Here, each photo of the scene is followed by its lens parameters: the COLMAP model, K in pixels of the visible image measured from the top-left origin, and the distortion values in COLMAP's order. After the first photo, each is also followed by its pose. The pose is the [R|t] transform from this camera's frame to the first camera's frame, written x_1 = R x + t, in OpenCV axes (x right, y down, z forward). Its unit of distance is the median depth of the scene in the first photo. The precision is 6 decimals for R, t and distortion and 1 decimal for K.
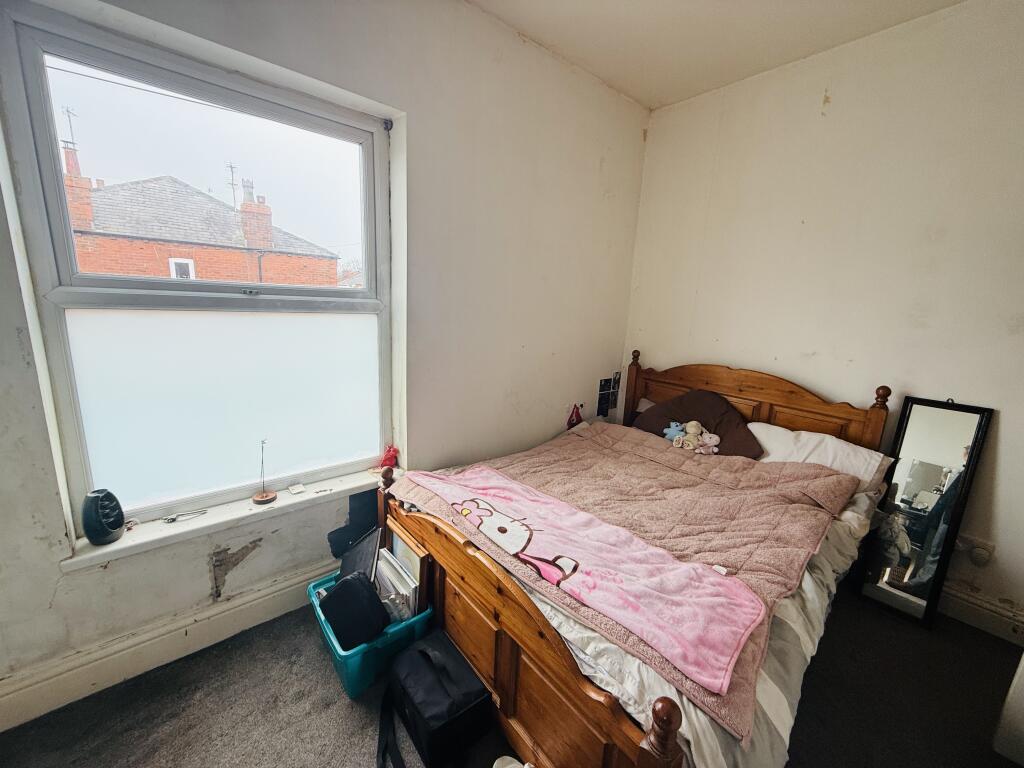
lens RADIAL K [[398.6, 0, 522.2], [0, 398.6, 382.5], [0, 0, 1]] dist [0.000865, 0.000188]
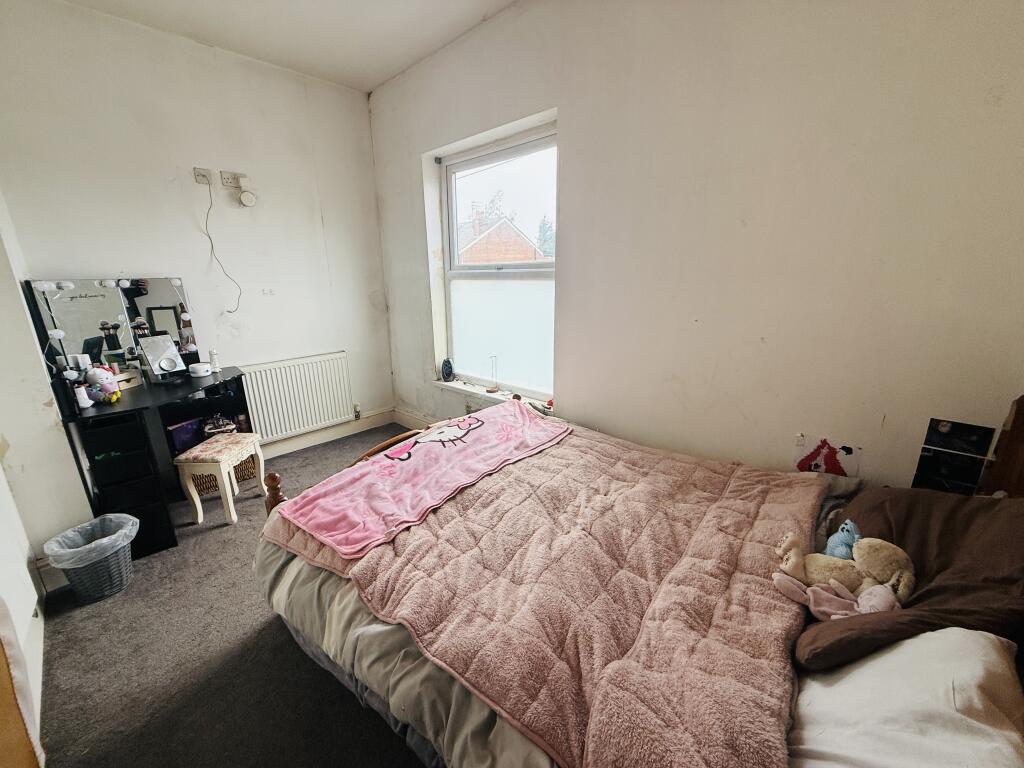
lens RADIAL K [[398.6, 0, 522.2], [0, 398.6, 382.5], [0, 0, 1]] dist [0.000865, 0.000188]
pose [[0.138003, 0.204445, -0.969101, 1.061150], [-0.190560, 0.965663, 0.176583, -0.072066], [0.971927, 0.160303, 0.172223, 0.855621]]
